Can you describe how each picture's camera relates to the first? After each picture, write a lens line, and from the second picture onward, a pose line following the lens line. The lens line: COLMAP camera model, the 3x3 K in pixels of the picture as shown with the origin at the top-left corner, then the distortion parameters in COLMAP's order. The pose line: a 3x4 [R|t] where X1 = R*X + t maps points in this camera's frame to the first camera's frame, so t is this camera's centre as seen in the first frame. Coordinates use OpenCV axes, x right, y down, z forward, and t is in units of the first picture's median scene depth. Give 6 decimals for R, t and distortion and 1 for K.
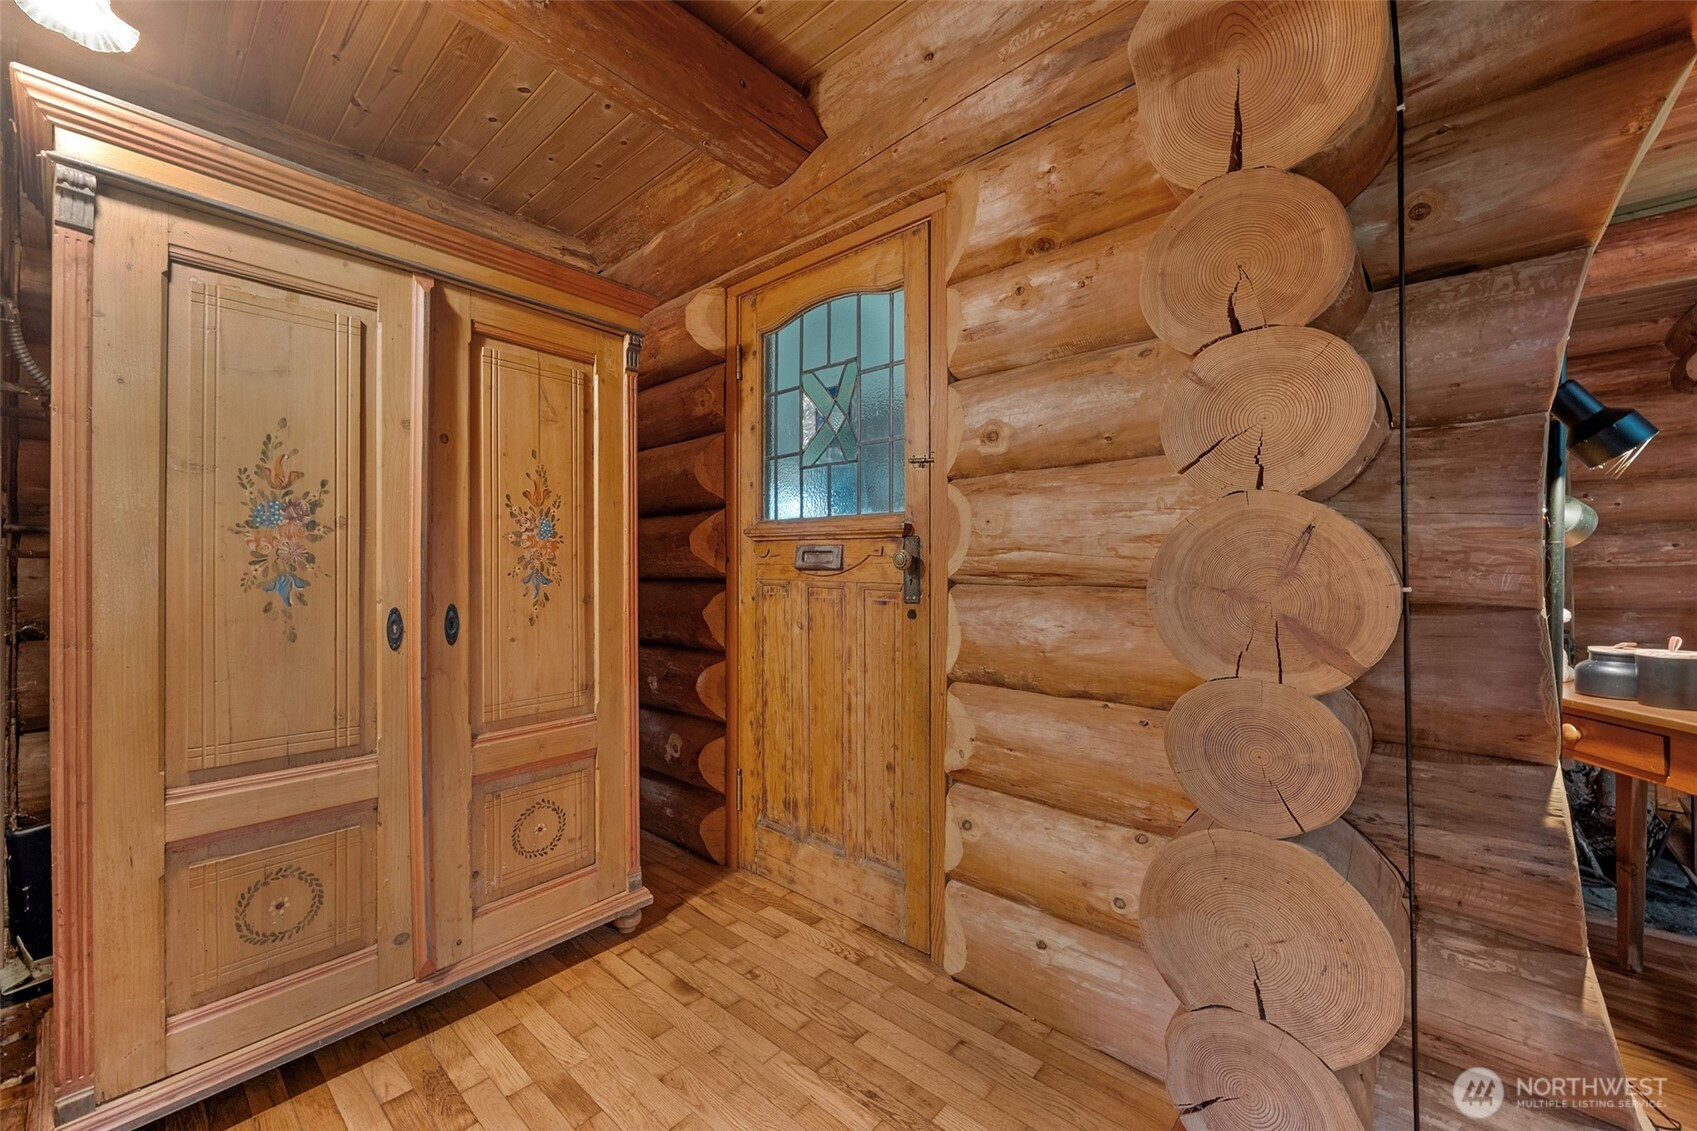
lens RADIAL K [[673.5, 0, 844.8], [0, 673.5, 566.9], [0, 0, 1]] dist [-0.002664, -0.000490]
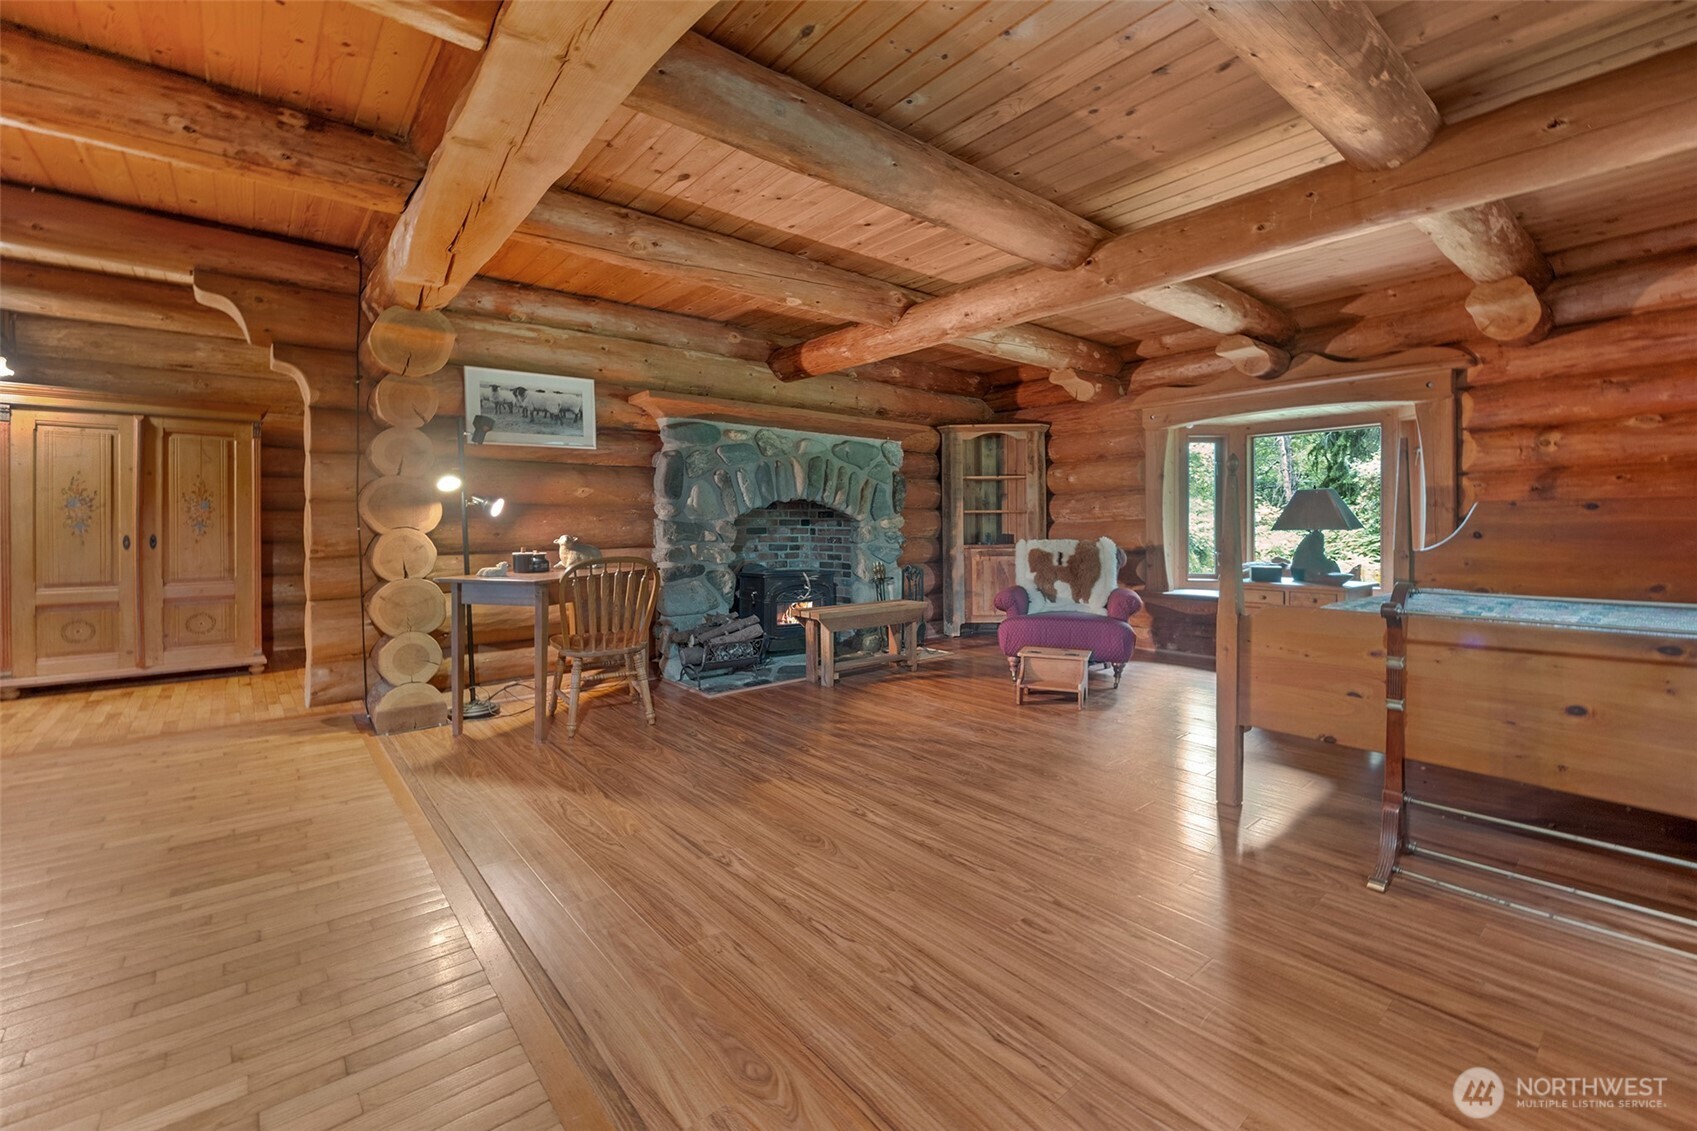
lens RADIAL K [[673.5, 0, 891.6], [0, 673.5, 528.6], [0, 0, 1]] dist [-0.002664, -0.000490]
pose [[0.996198, 0.002970, -0.087064, 2.727286], [-0.001951, 0.999929, 0.011777, -0.004618], [0.087093, -0.011562, 0.996133, -1.497889]]
